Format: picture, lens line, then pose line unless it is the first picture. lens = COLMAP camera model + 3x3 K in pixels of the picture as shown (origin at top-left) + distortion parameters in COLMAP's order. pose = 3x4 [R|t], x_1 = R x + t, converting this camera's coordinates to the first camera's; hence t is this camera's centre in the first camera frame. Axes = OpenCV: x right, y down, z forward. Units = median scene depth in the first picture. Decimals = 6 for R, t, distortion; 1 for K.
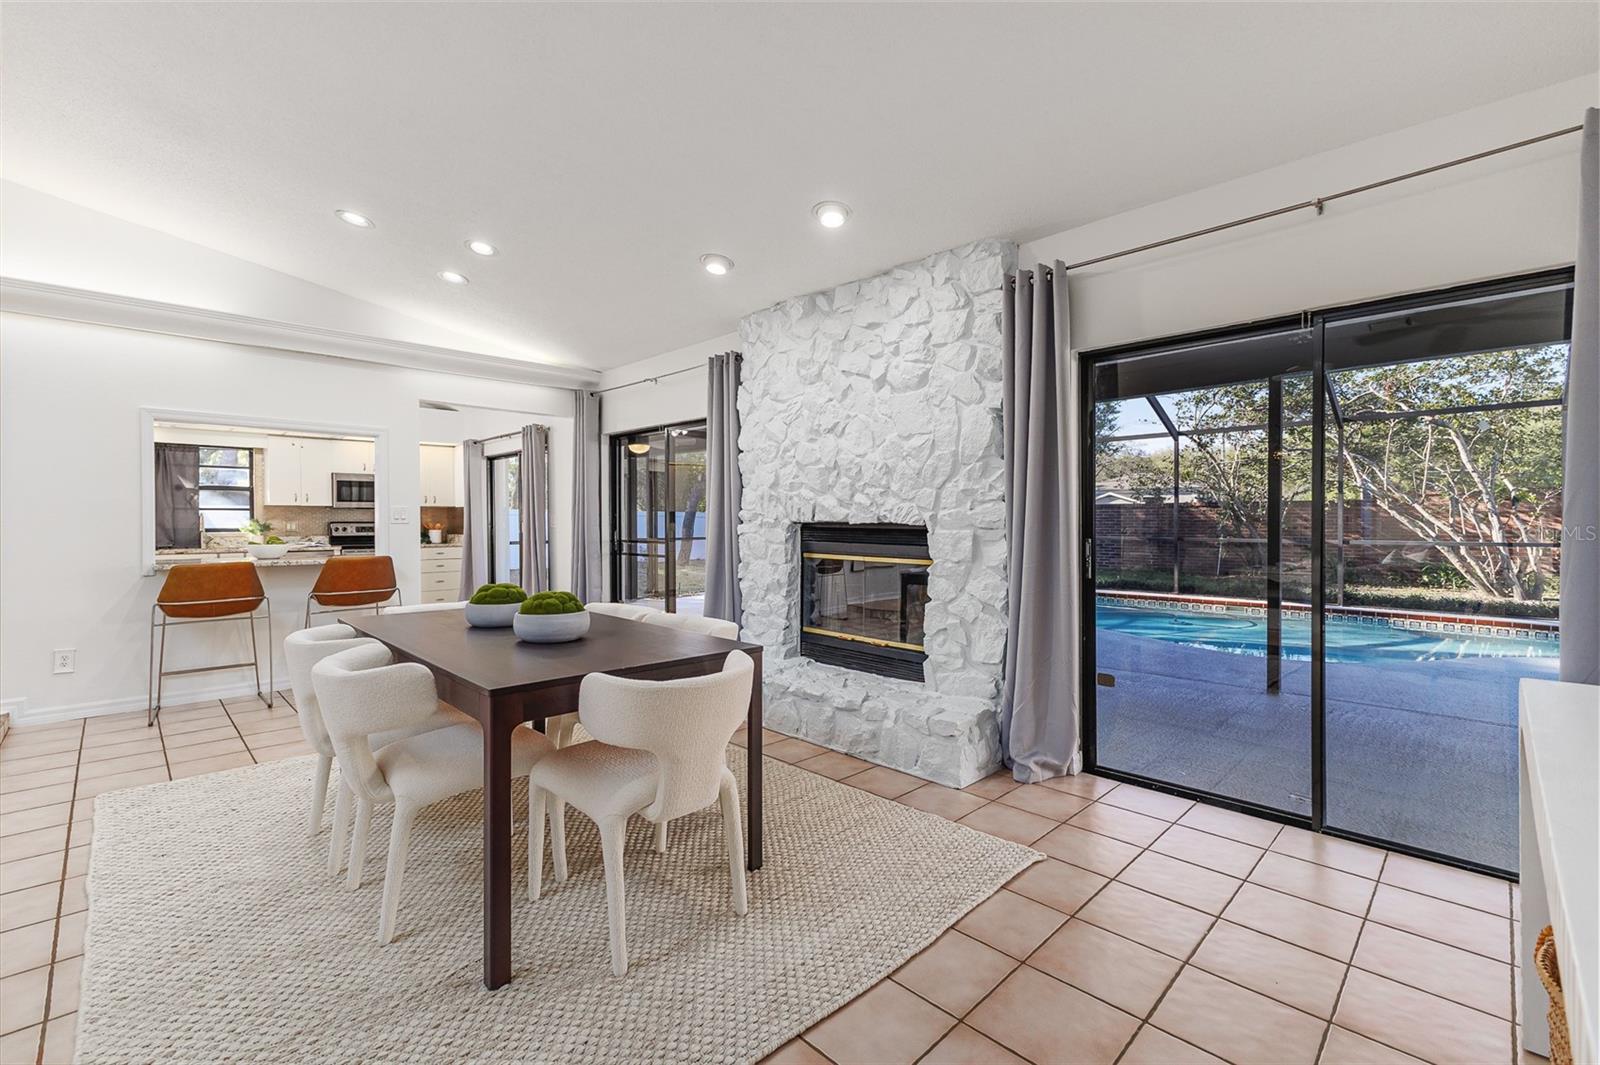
lens RADIAL K [[702.3, 0, 805.6], [0, 702.3, 526.5], [0, 0, 1]] dist [0.010672, -0.003615]
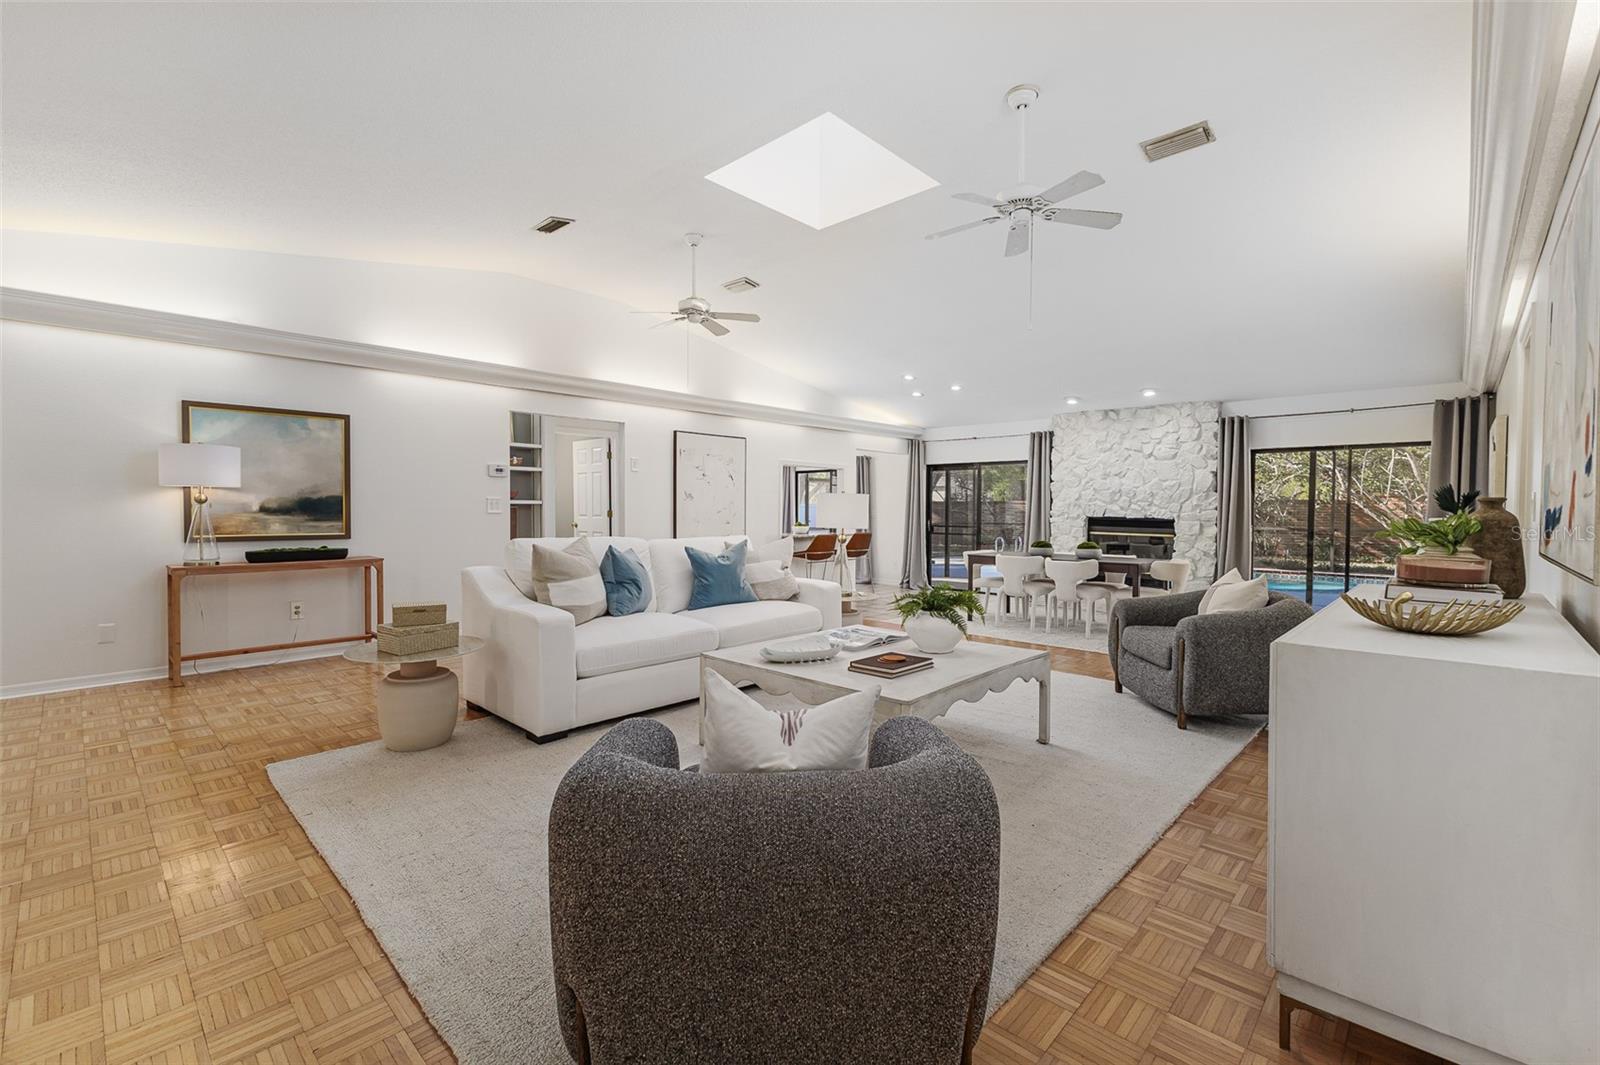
lens RADIAL K [[702.3, 0, 798.3], [0, 702.3, 525.9], [0, 0, 1]] dist [0.010672, -0.003615]
pose [[0.999700, 0.007114, 0.023444, -1.007030], [-0.007521, 0.999821, 0.017345, -0.010108], [-0.023317, -0.017516, 0.999575, -1.156665]]
